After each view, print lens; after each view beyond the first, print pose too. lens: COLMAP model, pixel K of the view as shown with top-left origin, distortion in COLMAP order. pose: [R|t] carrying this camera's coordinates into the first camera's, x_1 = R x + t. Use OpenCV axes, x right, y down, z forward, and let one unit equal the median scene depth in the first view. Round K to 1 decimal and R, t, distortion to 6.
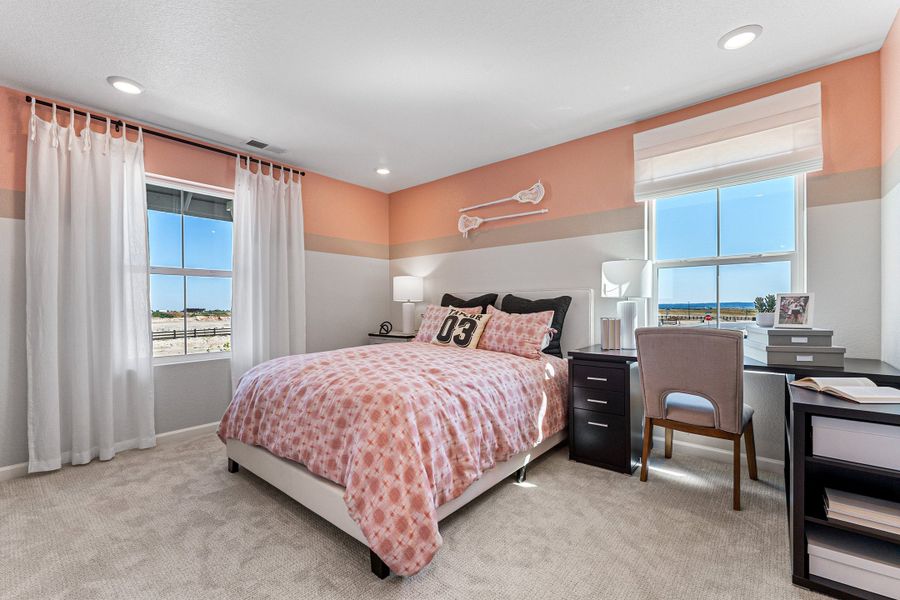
lens RADIAL K [[358.9, 0, 448.1], [0, 358.9, 302.3], [0, 0, 1]] dist [-0.000603, -0.000165]
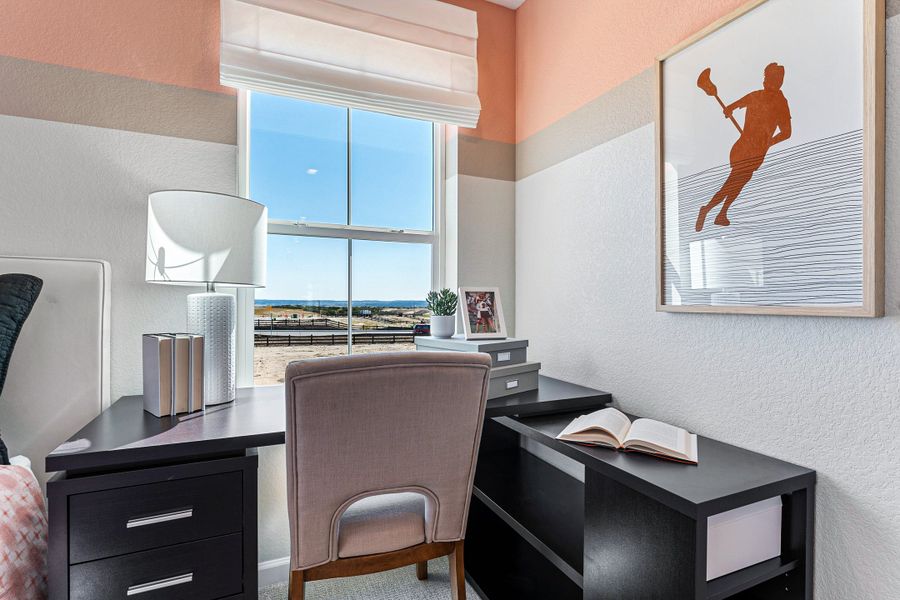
lens RADIAL K [[466.7, 0, 486.3], [0, 466.7, 302.2], [0, 0, 1]] dist [0.003400, 0.001554]
pose [[0.412422, 0.007023, 0.910966, 0.142270], [-0.016033, 0.999871, -0.000450, 0.003524], [-0.910852, -0.014420, 0.412482, 0.557881]]
